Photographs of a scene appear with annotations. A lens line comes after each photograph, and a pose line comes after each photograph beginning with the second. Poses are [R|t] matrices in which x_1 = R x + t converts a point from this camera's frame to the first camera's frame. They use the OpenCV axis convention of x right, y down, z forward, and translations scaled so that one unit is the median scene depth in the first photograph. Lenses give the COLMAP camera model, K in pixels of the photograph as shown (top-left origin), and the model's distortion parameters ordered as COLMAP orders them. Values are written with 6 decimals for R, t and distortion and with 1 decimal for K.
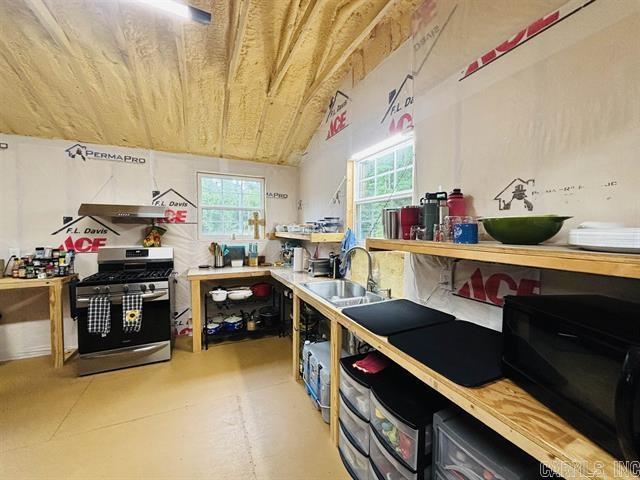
lens RADIAL K [[255.0, 0, 319.8], [0, 255.0, 239.2], [0, 0, 1]] dist [0.000615, -0.000034]
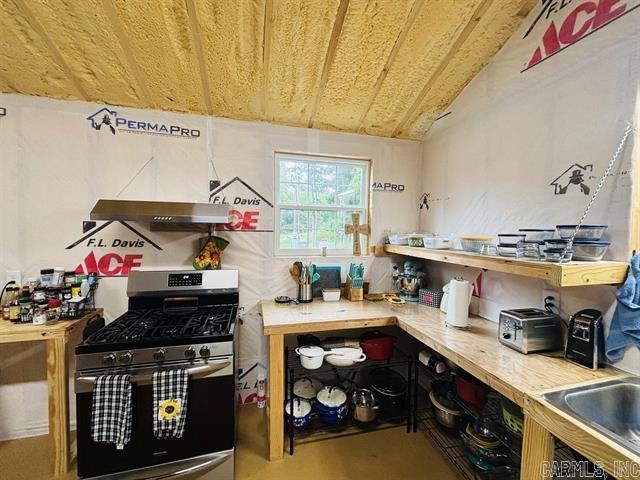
lens RADIAL K [[255.0, 0, 322.3], [0, 255.0, 238.6], [0, 0, 1]] dist [0.000615, -0.000034]
pose [[0.985884, 0.013845, -0.166858, -0.283984], [-0.015331, 0.999853, -0.007616, -0.046091], [0.166728, 0.010067, 0.985952, 0.440670]]
